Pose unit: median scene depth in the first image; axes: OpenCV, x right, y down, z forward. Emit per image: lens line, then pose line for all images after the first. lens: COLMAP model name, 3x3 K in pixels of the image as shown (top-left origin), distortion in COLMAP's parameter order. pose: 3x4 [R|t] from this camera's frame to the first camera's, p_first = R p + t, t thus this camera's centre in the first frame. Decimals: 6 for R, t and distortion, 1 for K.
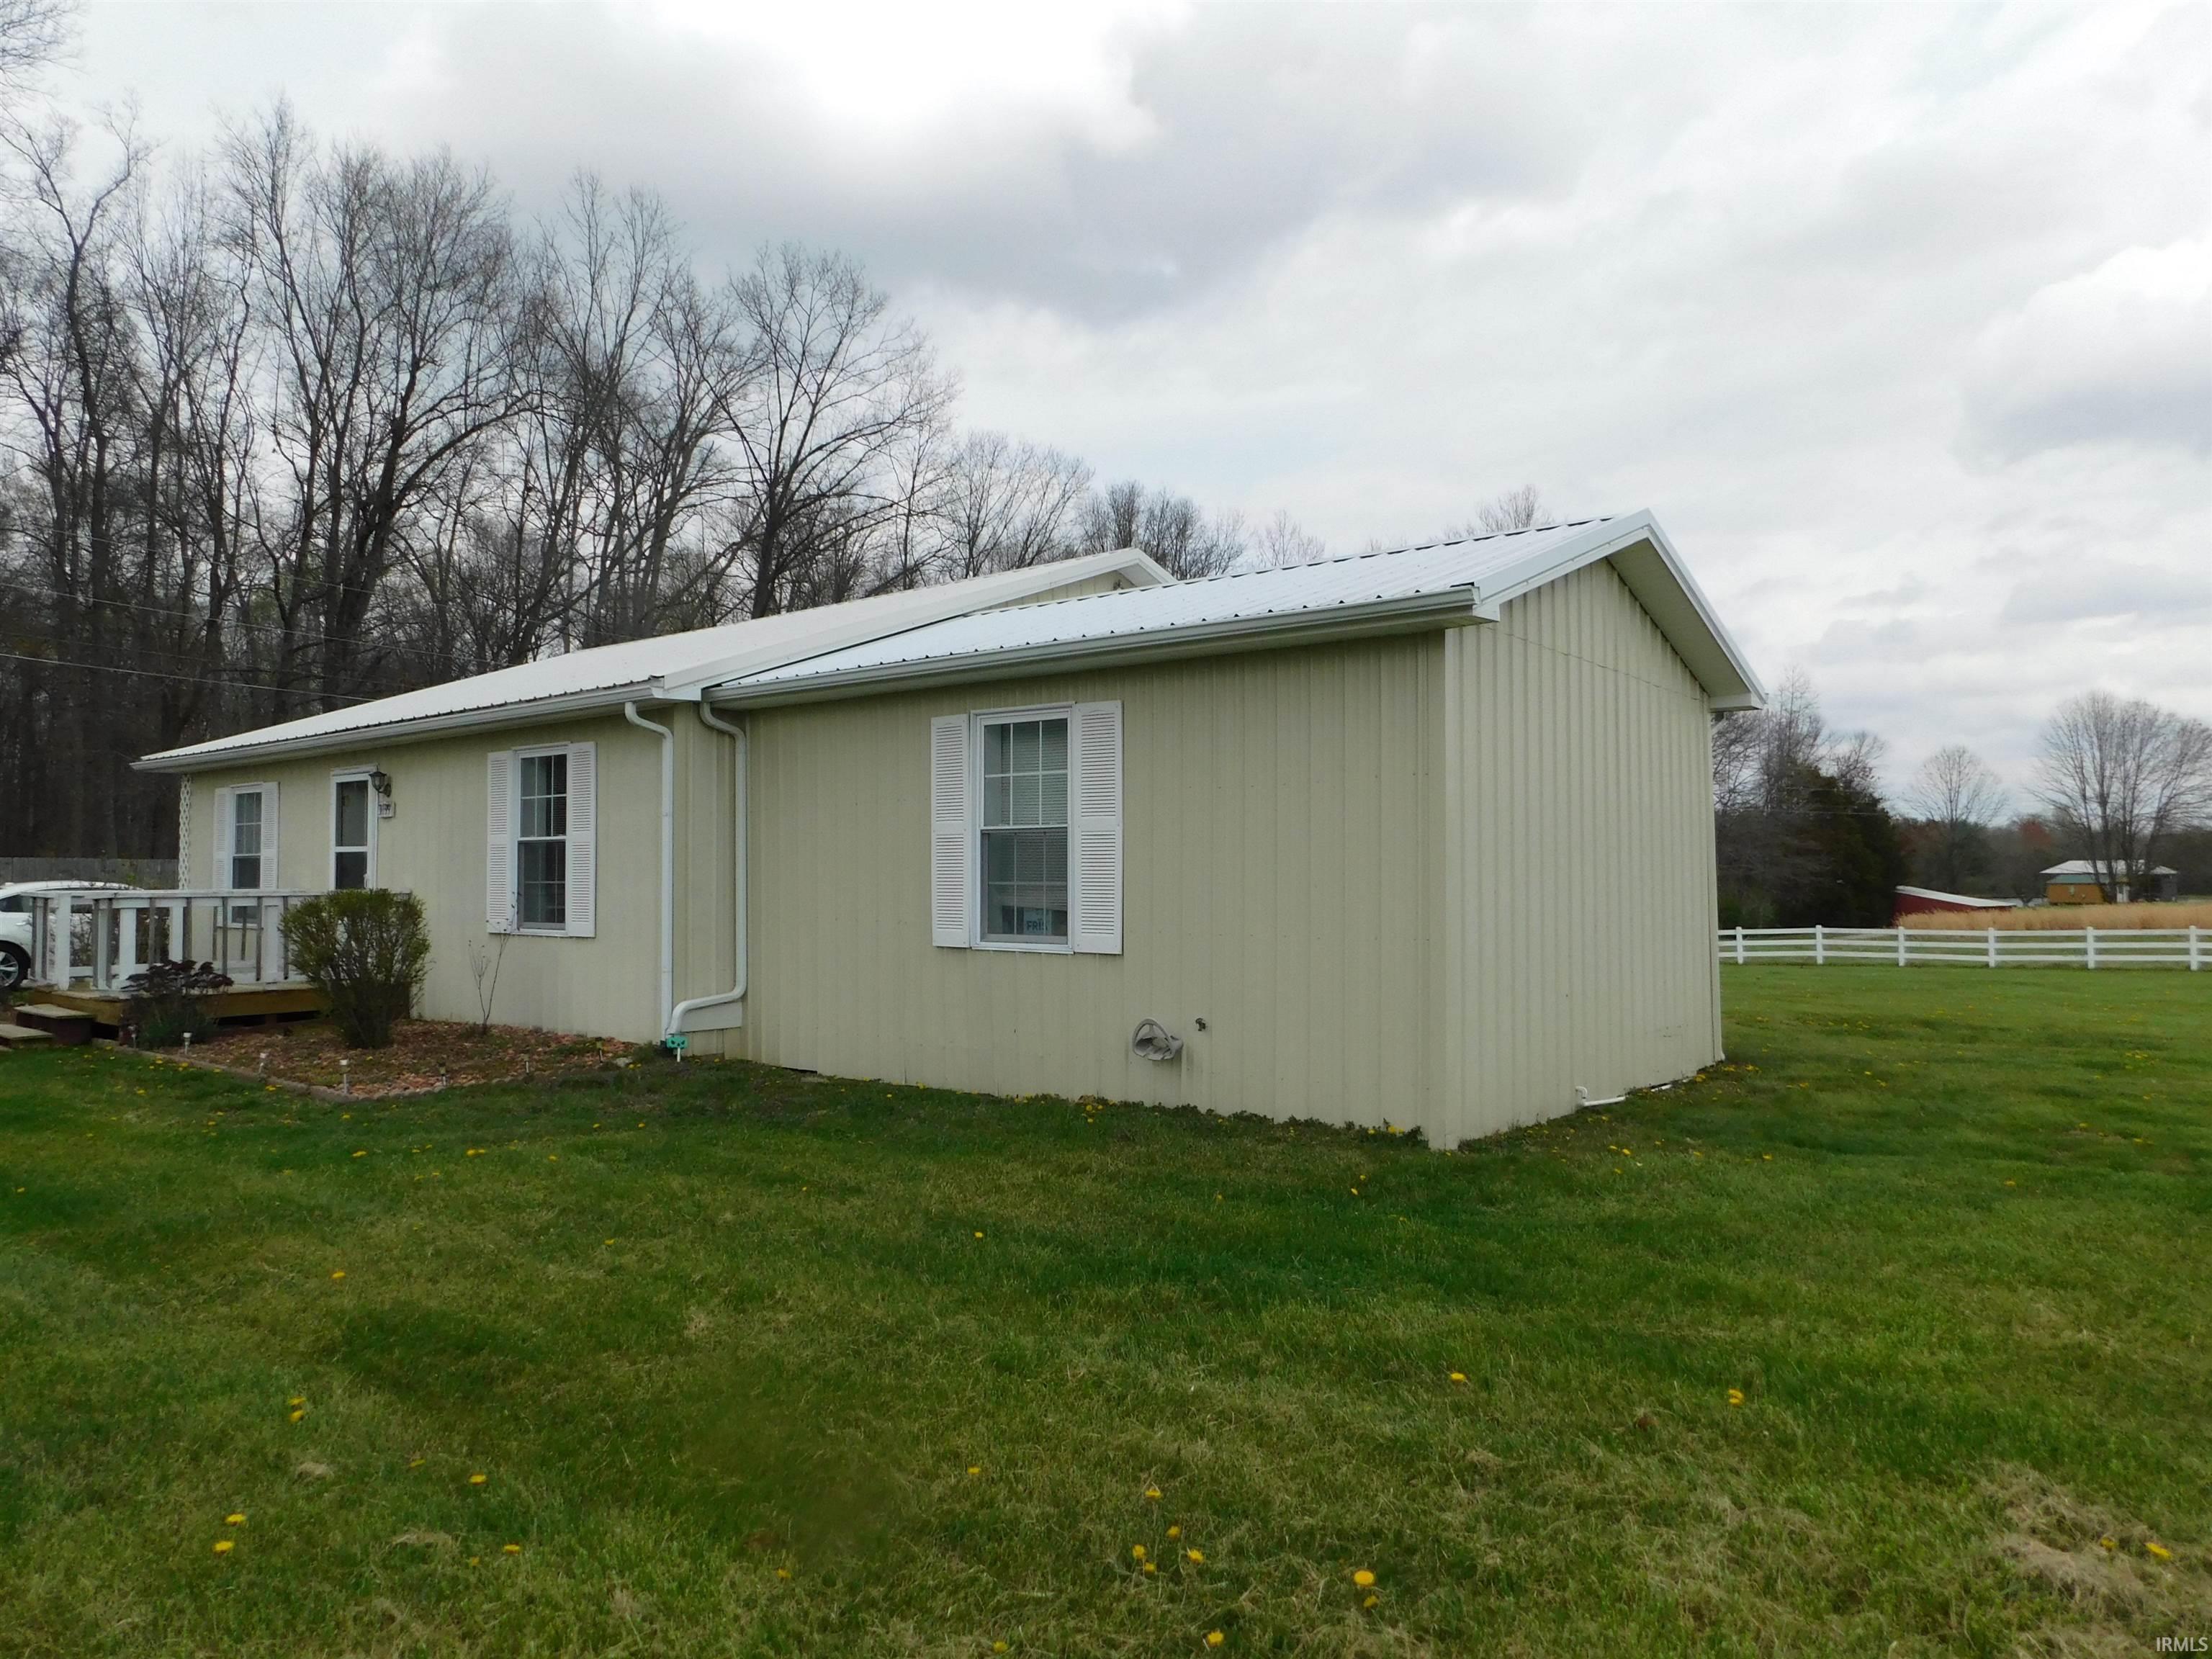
lens RADIAL K [[1467.4, 0, 1115.7], [0, 1467.4, 816.8], [0, 0, 1]] dist [-0.063902, 0.058354]
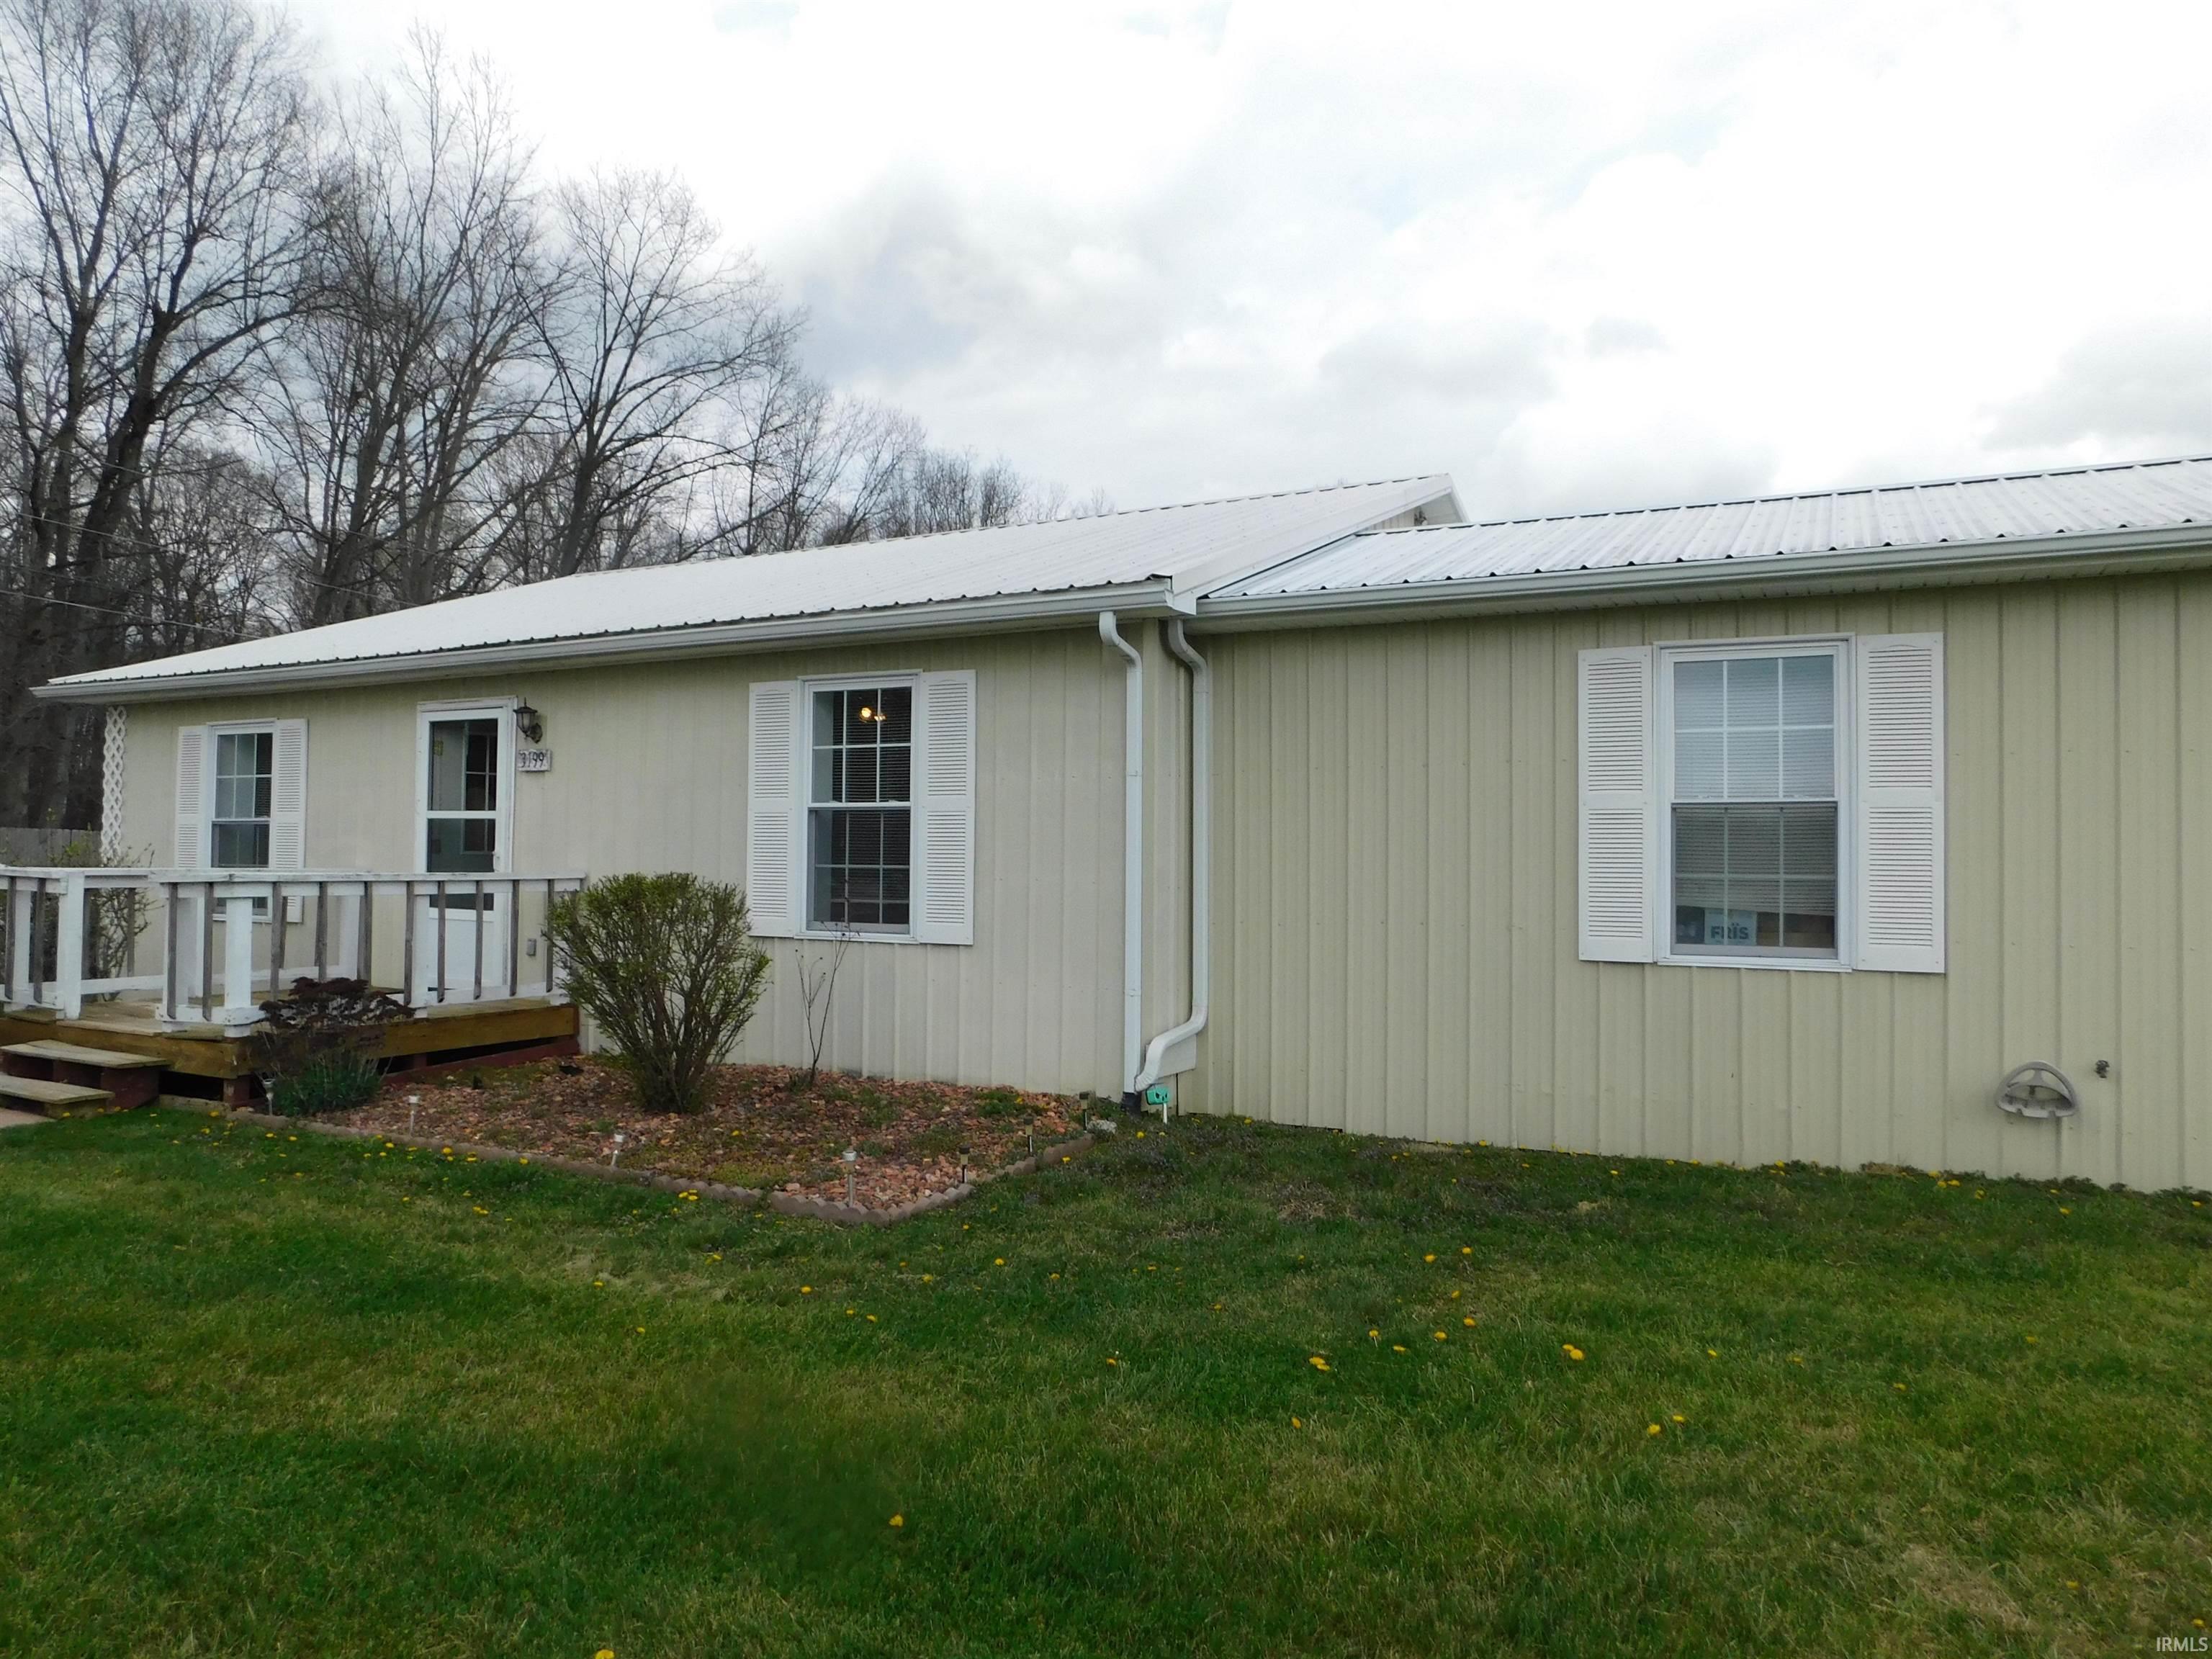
lens RADIAL K [[1467.4, 0, 1091.9], [0, 1467.4, 830.5], [0, 0, 1]] dist [-0.063902, 0.058354]
pose [[0.977638, 0.022742, 0.209063, -0.441123], [-0.024451, 0.999685, 0.005595, 0.021240], [-0.208870, -0.010581, 0.977886, 0.284886]]
